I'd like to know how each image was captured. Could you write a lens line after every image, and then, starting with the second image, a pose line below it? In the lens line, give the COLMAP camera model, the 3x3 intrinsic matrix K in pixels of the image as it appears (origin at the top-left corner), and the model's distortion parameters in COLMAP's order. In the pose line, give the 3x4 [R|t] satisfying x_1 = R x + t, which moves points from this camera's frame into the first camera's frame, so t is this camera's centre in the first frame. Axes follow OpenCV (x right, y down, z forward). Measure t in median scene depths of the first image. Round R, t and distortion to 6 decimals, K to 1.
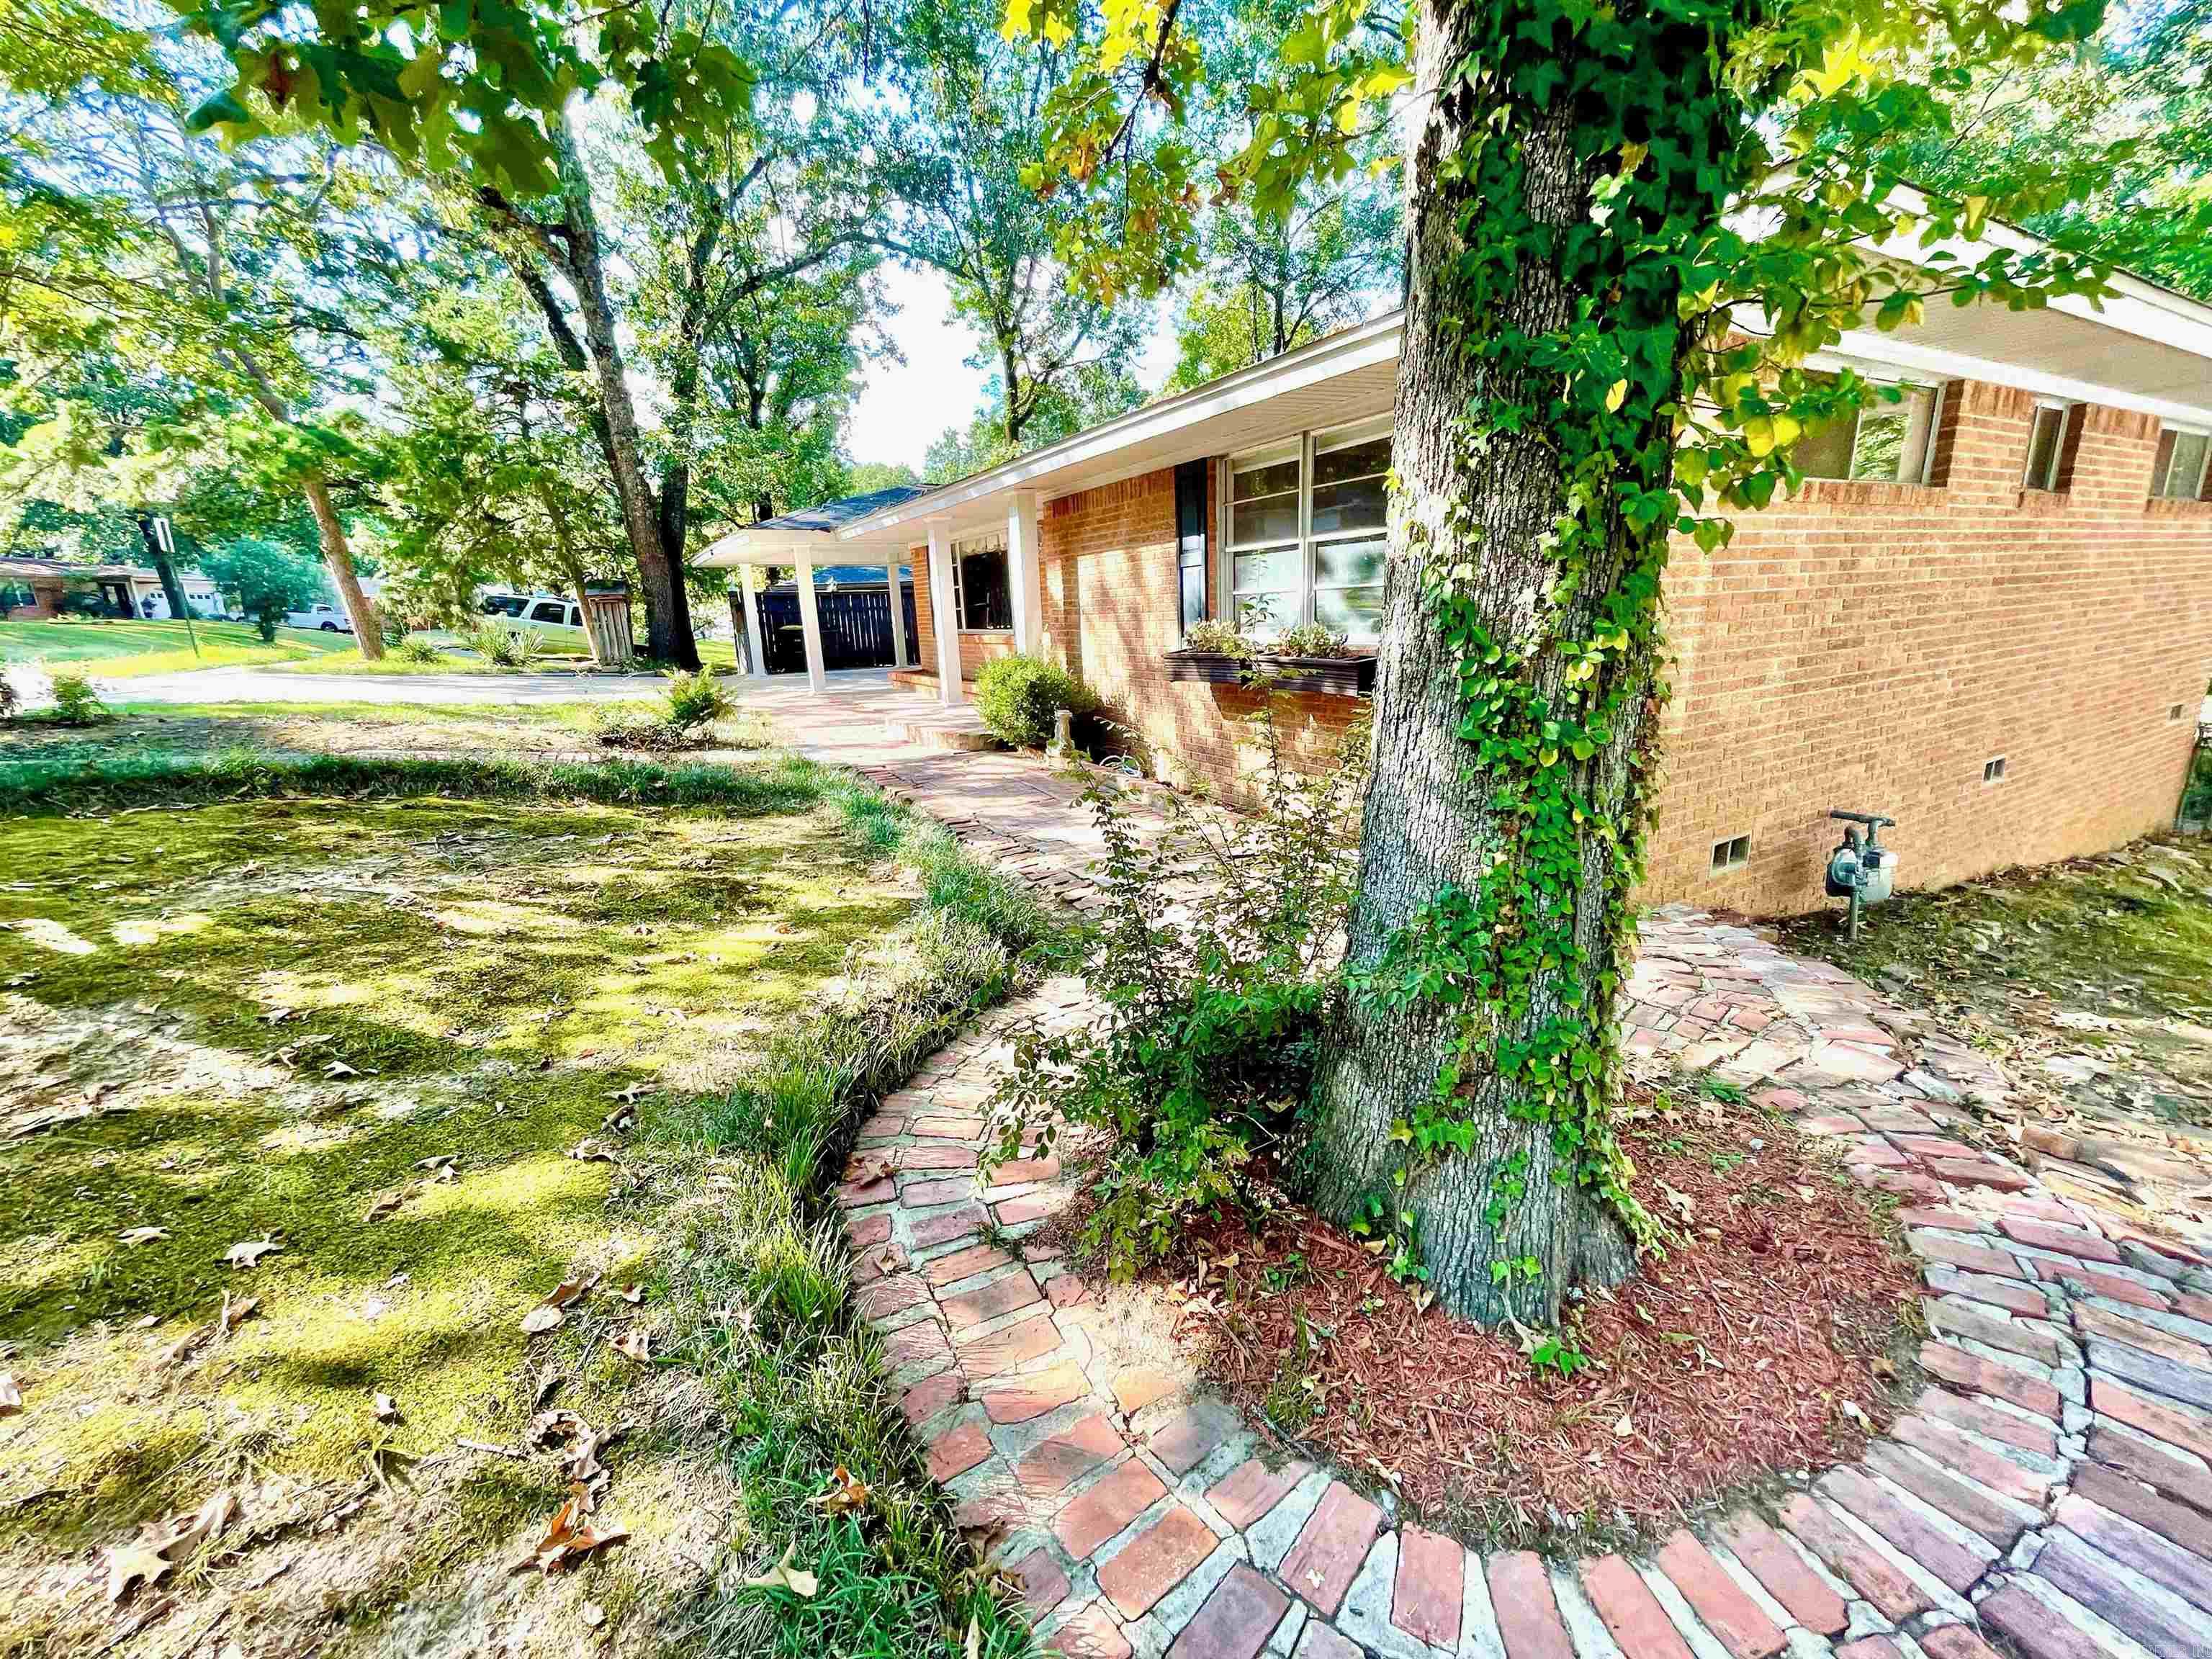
lens RADIAL K [[887.7, 0, 1109.2], [0, 887.7, 840.6], [0, 0, 1]] dist [-0.001174, 0.000008]
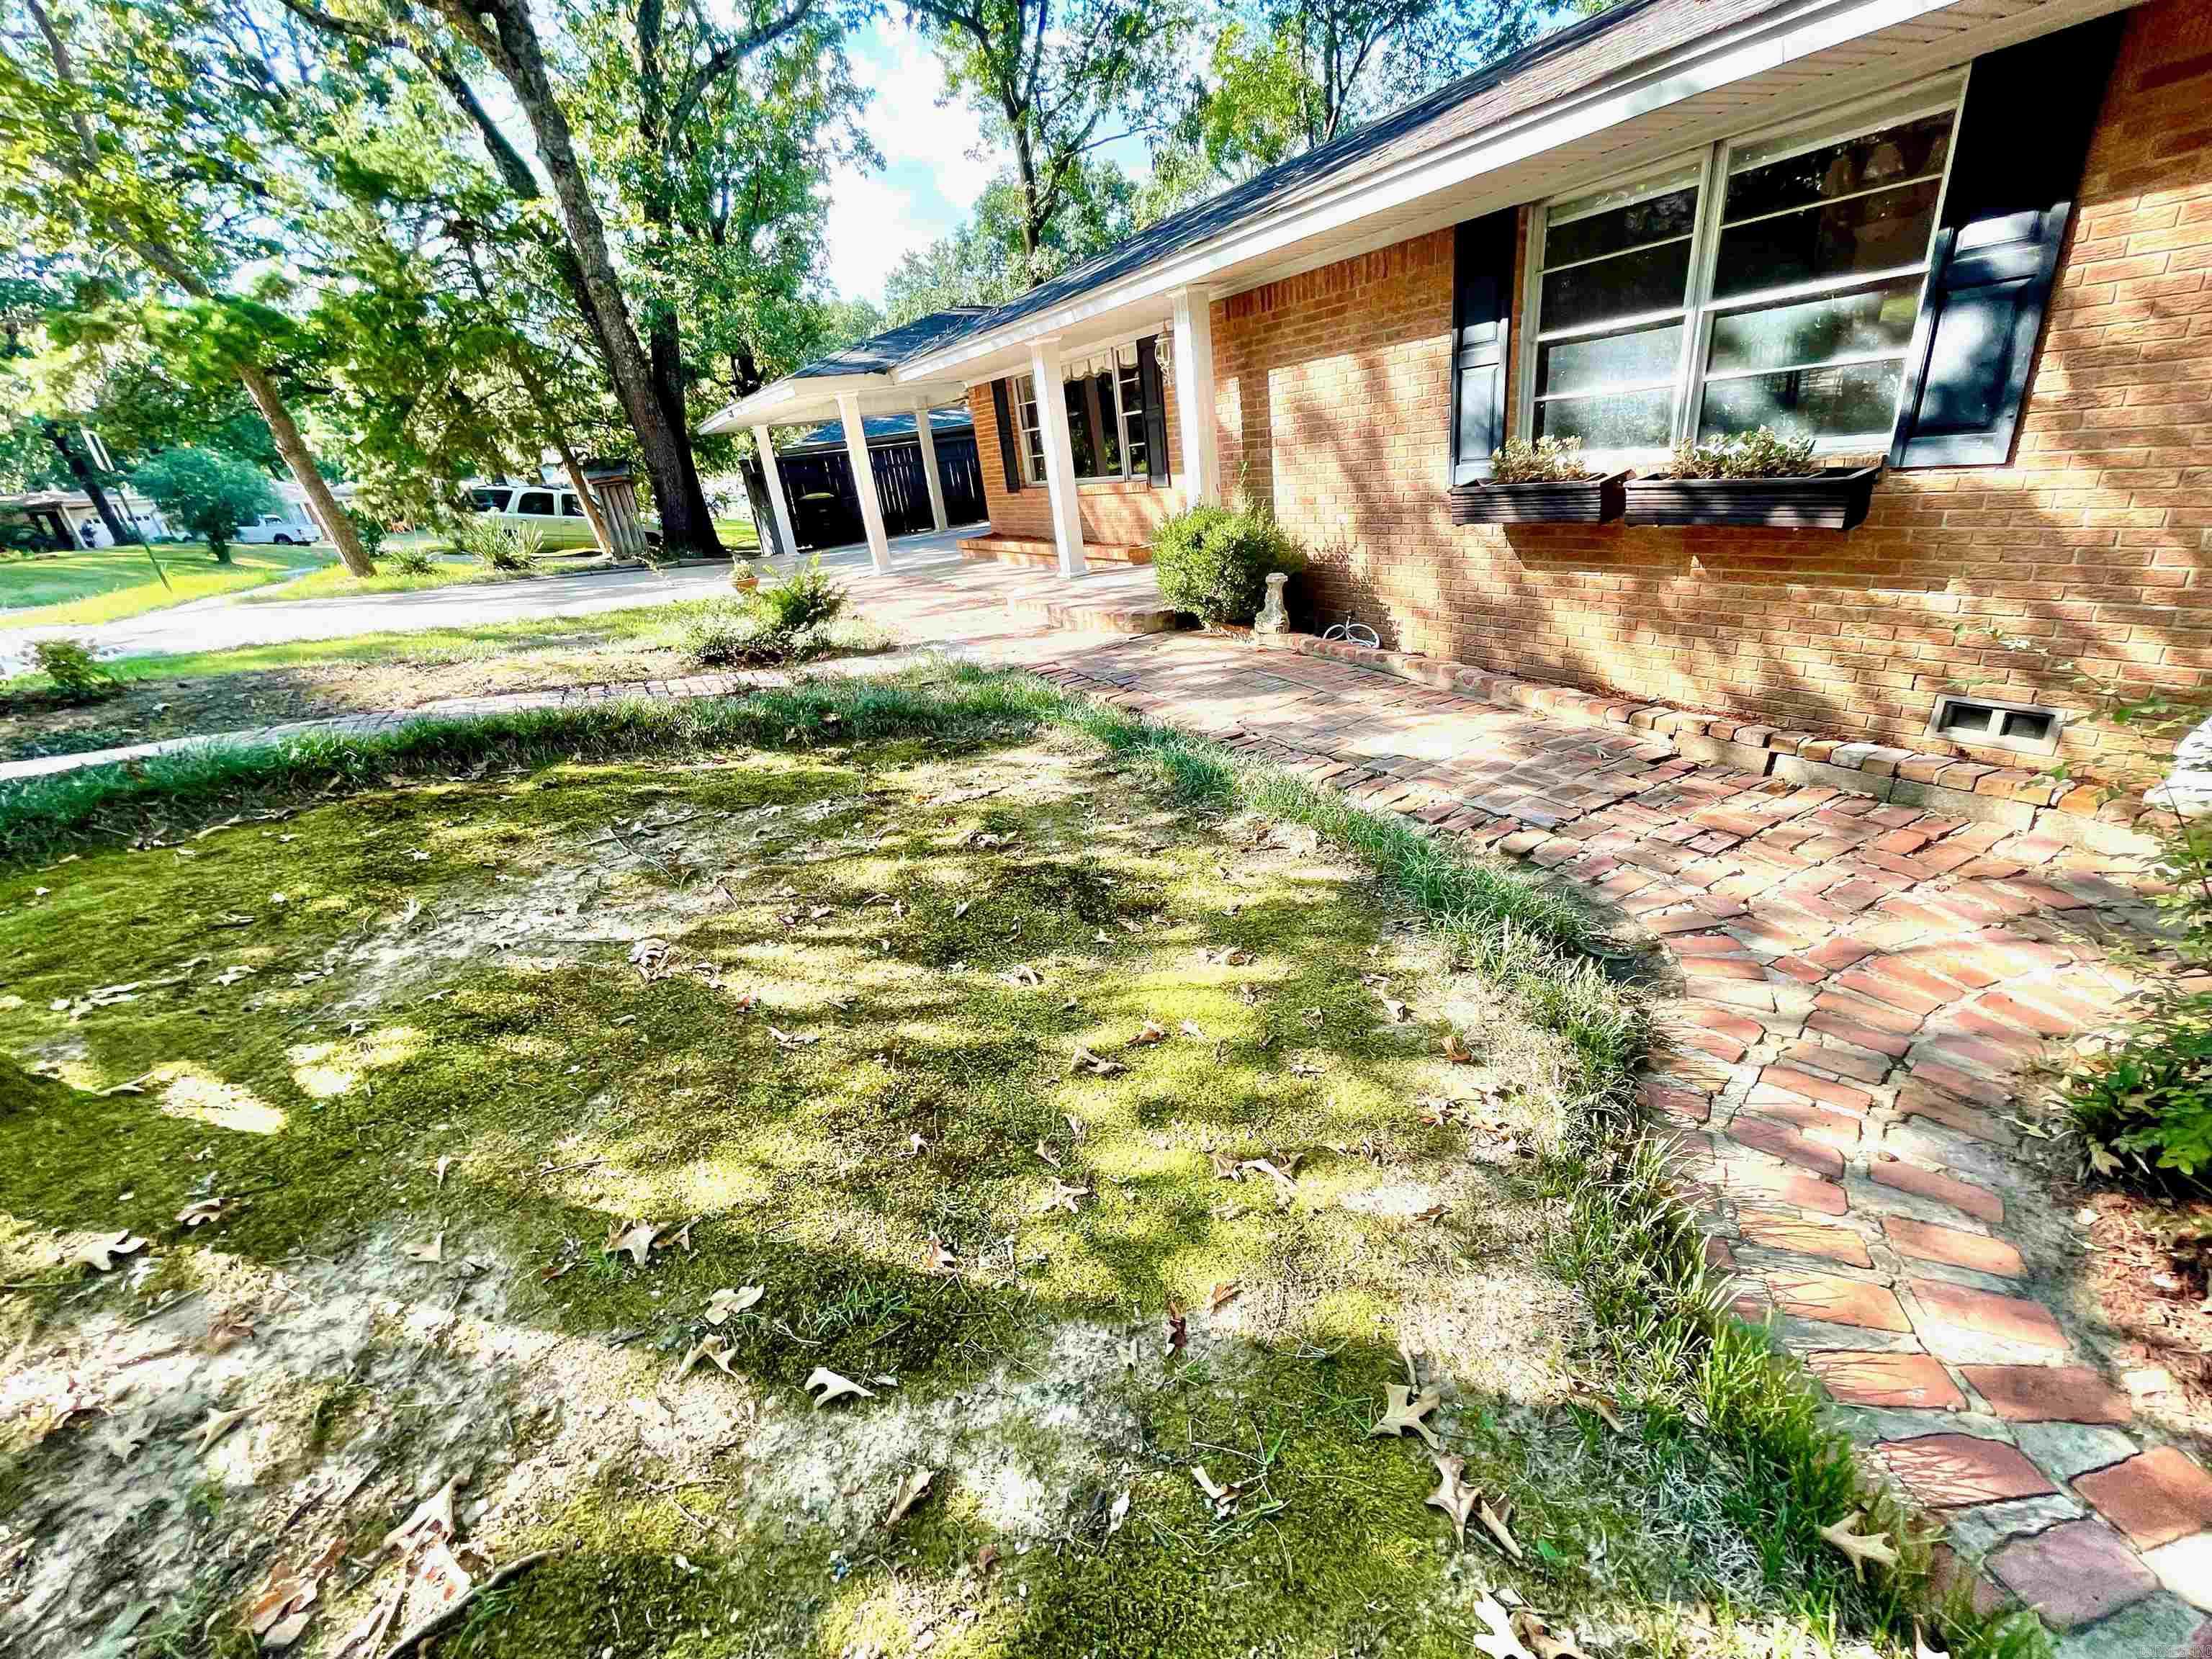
lens RADIAL K [[887.7, 0, 1104.9], [0, 887.7, 831.3], [0, 0, 1]] dist [-0.001174, 0.000008]
pose [[0.996274, -0.085801, -0.008738, -0.216082], [0.086117, 0.984176, 0.154862, -0.053630], [-0.004688, -0.155037, 0.987898, 0.161870]]
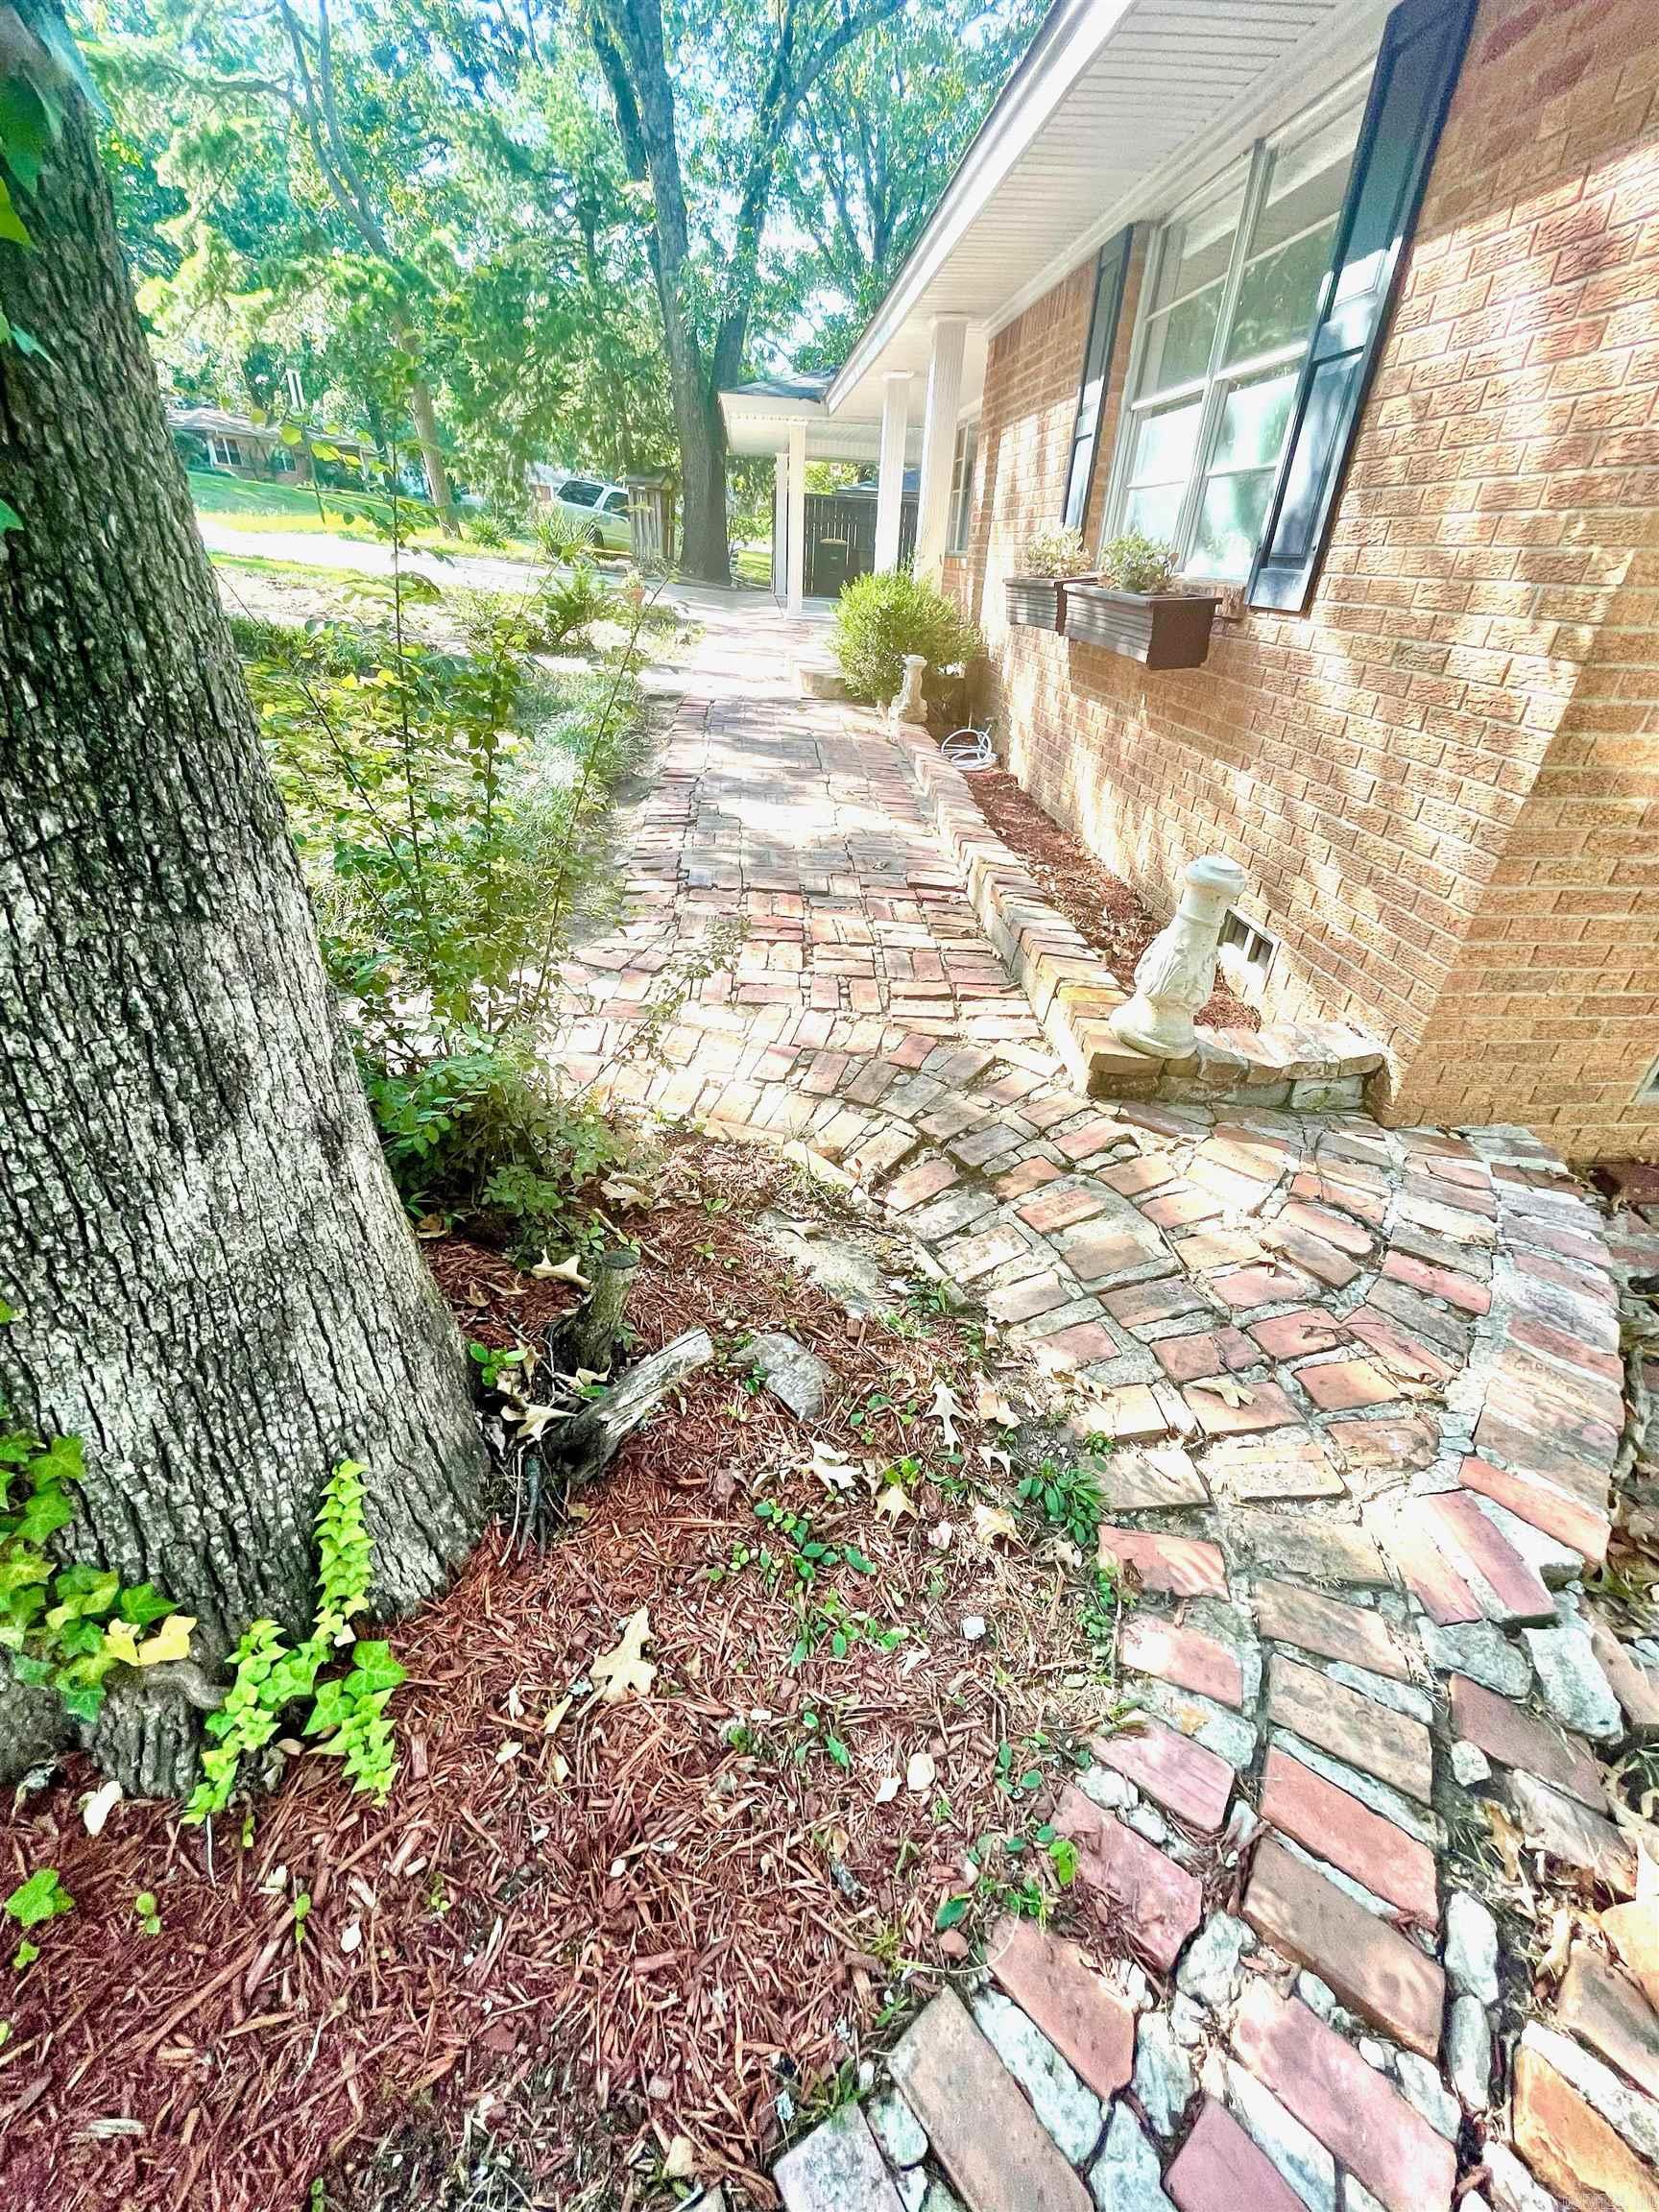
lens RADIAL K [[887.7, 0, 837.3], [0, 887.7, 1097.7], [0, 0, 1]] dist [-0.001174, 0.000008]
pose [[0.903227, 0.287378, -0.318738, 0.241477], [-0.180425, 0.928150, 0.325551, -0.029562], [0.389393, -0.236539, 0.890181, 0.193699]]
